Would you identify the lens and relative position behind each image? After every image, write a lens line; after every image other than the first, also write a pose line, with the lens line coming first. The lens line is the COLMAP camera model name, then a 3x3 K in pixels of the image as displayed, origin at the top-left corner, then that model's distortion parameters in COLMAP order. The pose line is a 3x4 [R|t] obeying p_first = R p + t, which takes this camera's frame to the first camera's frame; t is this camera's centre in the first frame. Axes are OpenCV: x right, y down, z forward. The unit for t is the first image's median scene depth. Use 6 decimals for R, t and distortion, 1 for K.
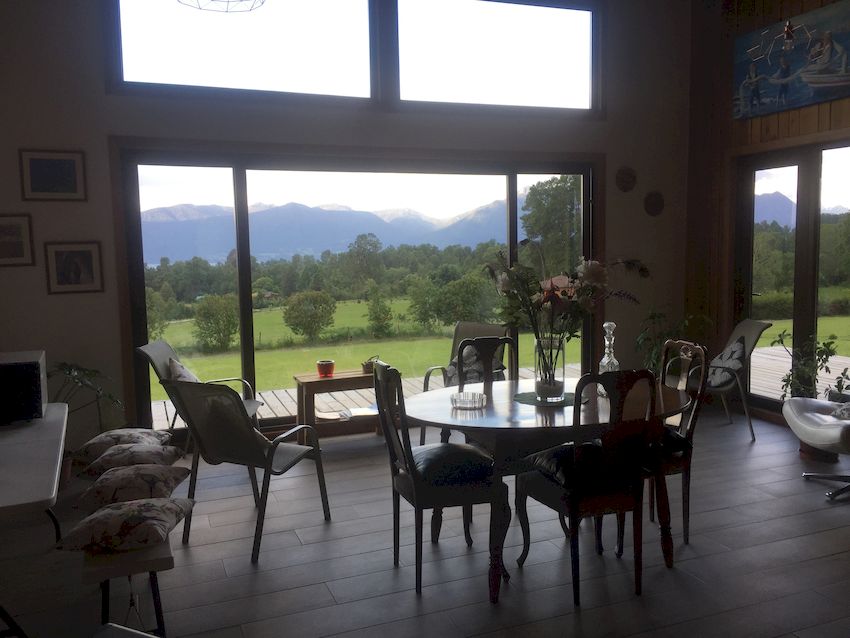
lens RADIAL K [[724.0, 0, 426.2], [0, 724.0, 316.5], [0, 0, 1]] dist [0.076704, -0.113890]
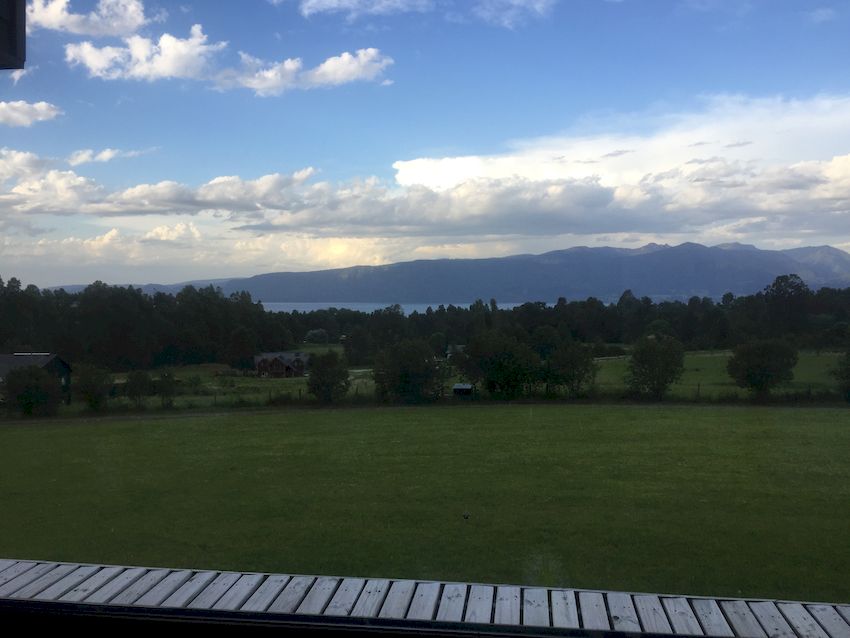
lens RADIAL K [[724.0, 0, 429.5], [0, 724.0, 331.3], [0, 0, 1]] dist [0.076704, -0.113890]
pose [[0.867908, 0.044793, -0.494702, -0.675122], [-0.062502, 0.997858, -0.019303, -0.034138], [0.492778, 0.047673, 0.868848, 0.513660]]
